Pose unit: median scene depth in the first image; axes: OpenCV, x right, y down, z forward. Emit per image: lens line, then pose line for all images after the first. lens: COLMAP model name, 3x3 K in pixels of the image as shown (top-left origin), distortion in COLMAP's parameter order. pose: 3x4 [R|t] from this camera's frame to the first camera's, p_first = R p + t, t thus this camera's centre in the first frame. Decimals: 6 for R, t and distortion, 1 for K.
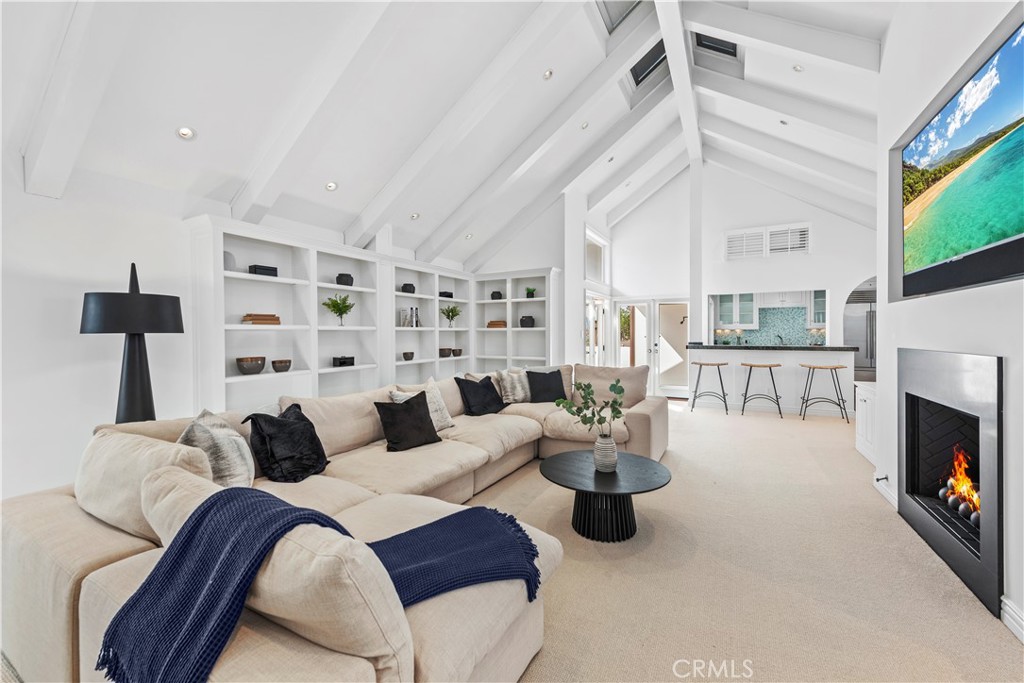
lens RADIAL K [[406.3, 0, 505.7], [0, 406.3, 334.6], [0, 0, 1]] dist [0.000939, 0.000081]
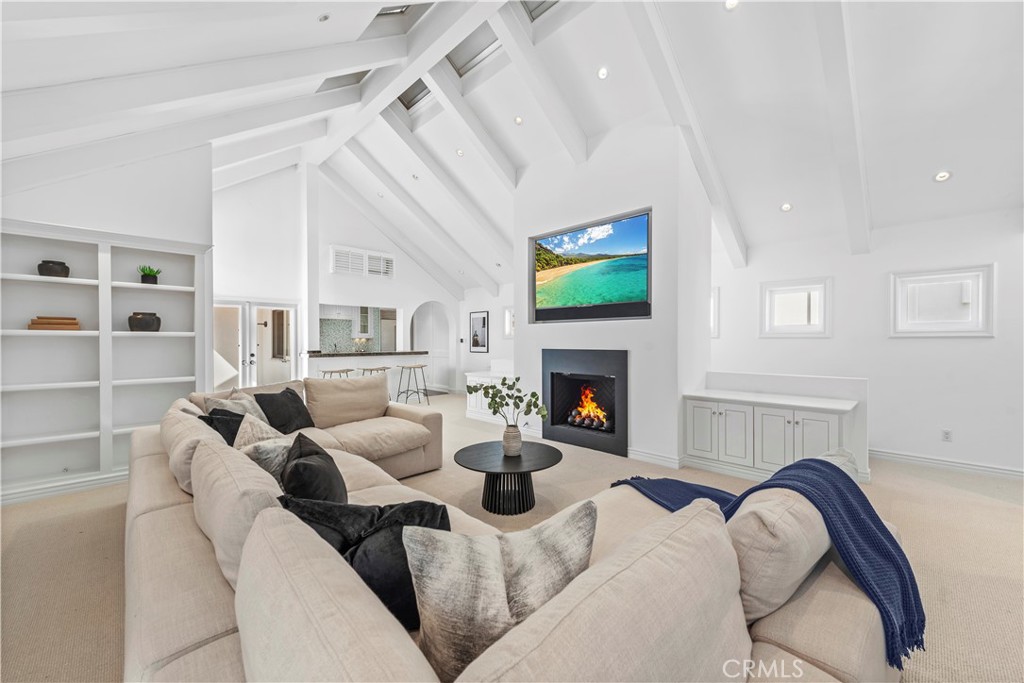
lens RADIAL K [[406.3, 0, 506.7], [0, 406.3, 343.8], [0, 0, 1]] dist [0.000939, 0.000081]
pose [[0.295533, -0.002552, 0.955329, -0.372392], [0.003659, 0.999992, 0.001539, 0.002820], [-0.955325, 0.003041, 0.295540, 0.287119]]
